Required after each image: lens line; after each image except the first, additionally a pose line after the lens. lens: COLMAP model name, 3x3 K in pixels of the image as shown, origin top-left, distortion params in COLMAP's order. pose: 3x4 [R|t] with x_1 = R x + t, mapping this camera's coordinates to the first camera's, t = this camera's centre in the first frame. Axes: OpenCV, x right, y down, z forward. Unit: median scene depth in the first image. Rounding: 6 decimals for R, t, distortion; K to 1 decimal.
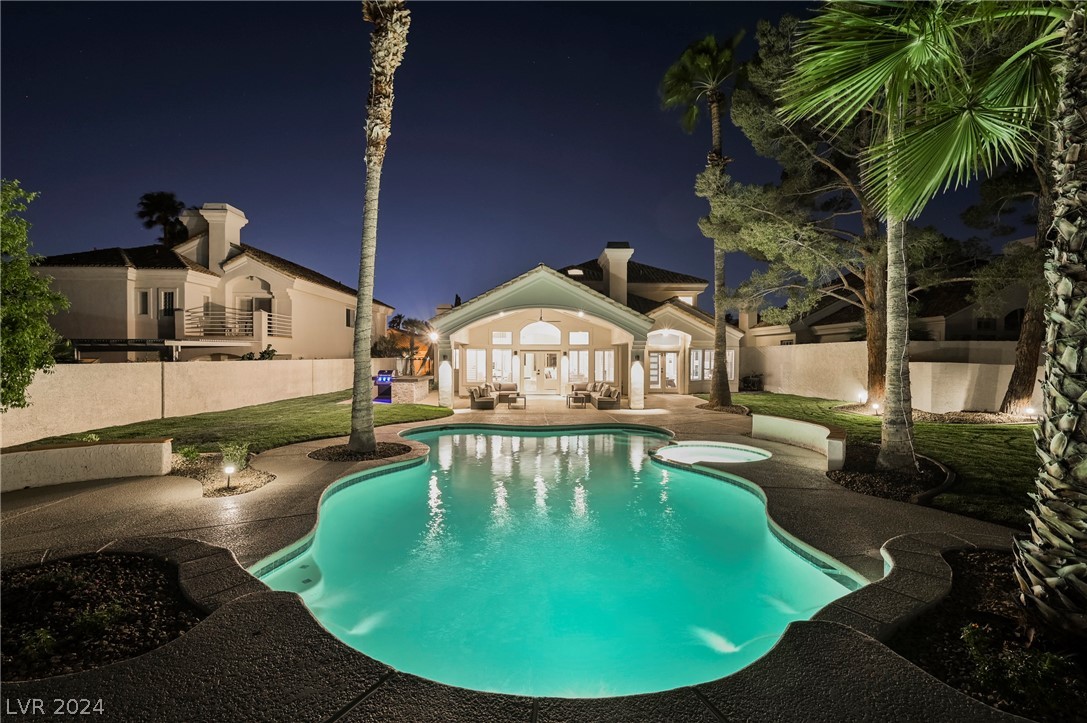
lens RADIAL K [[472.5, 0, 542.6], [0, 472.5, 362.8], [0, 0, 1]] dist [-0.001500, -0.000499]
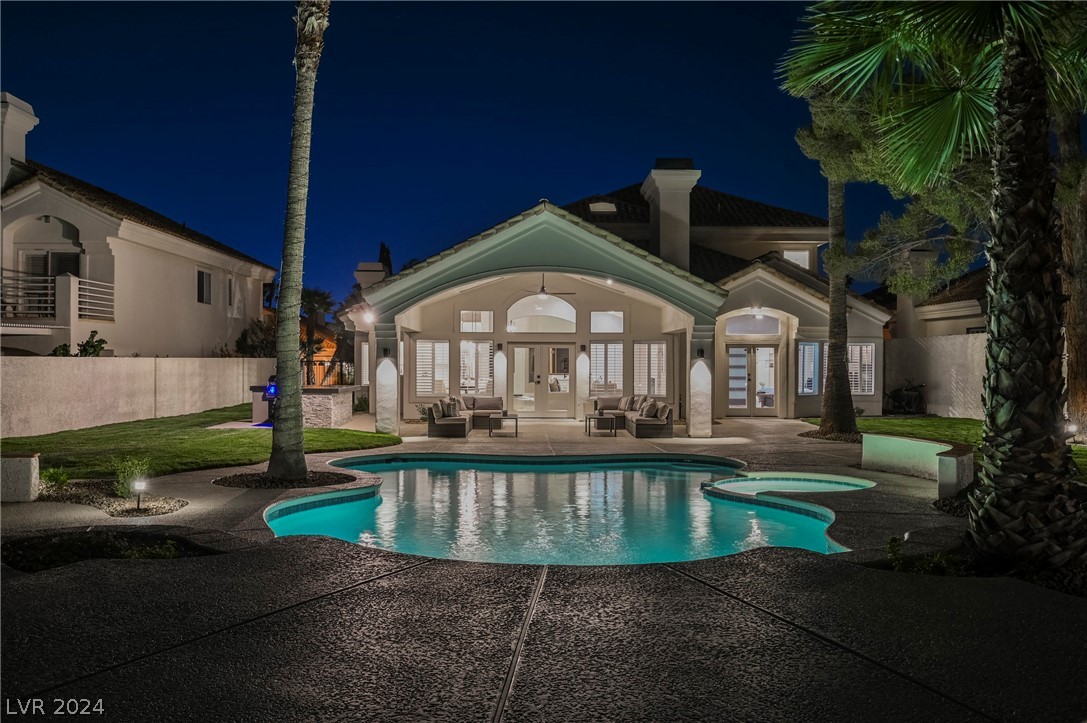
lens RADIAL K [[927.4, 0, 543.7], [0, 927.4, 365.0], [0, 0, 1]] dist [-0.008128, -0.004413]
pose [[0.999999, 0.001640, -0.000379, -0.002211], [-0.001644, 0.999944, -0.010445, 0.018912], [0.000362, 0.010446, 0.999945, -0.215198]]
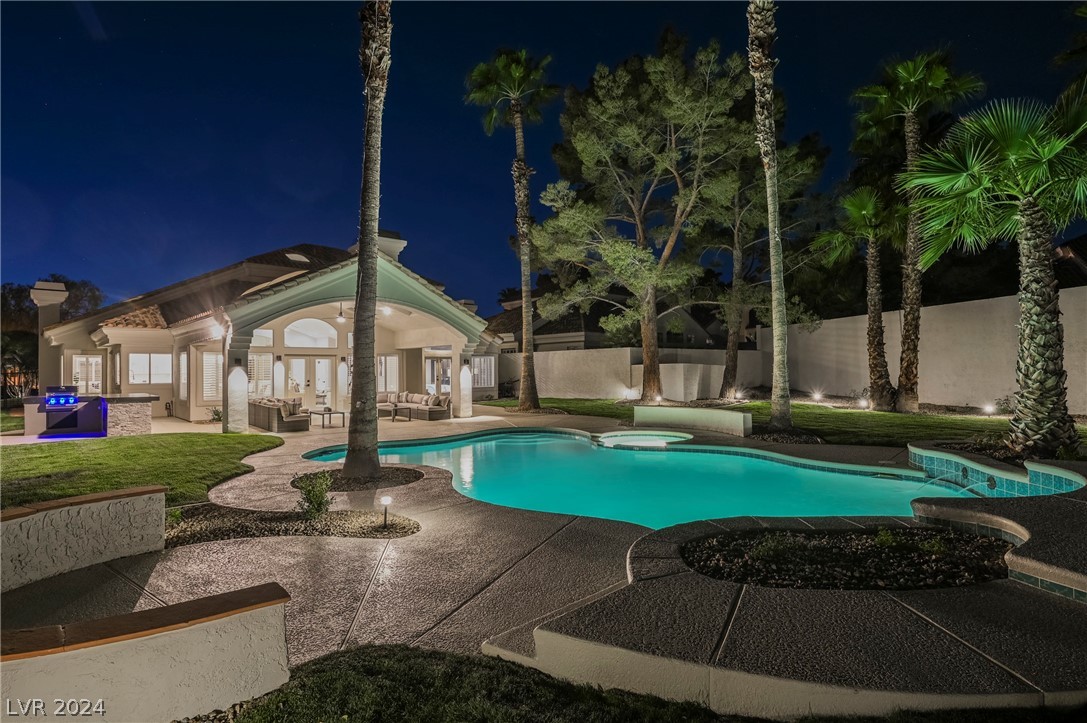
lens RADIAL K [[554.2, 0, 546.1], [0, 554.2, 359.9], [0, 0, 1]] dist [-0.001678, 0.000011]
pose [[0.748683, 0.000101, 0.662928, -0.436206], [0.022183, 0.999436, -0.025205, 0.017981], [-0.662557, 0.033576, 0.748259, 0.088810]]
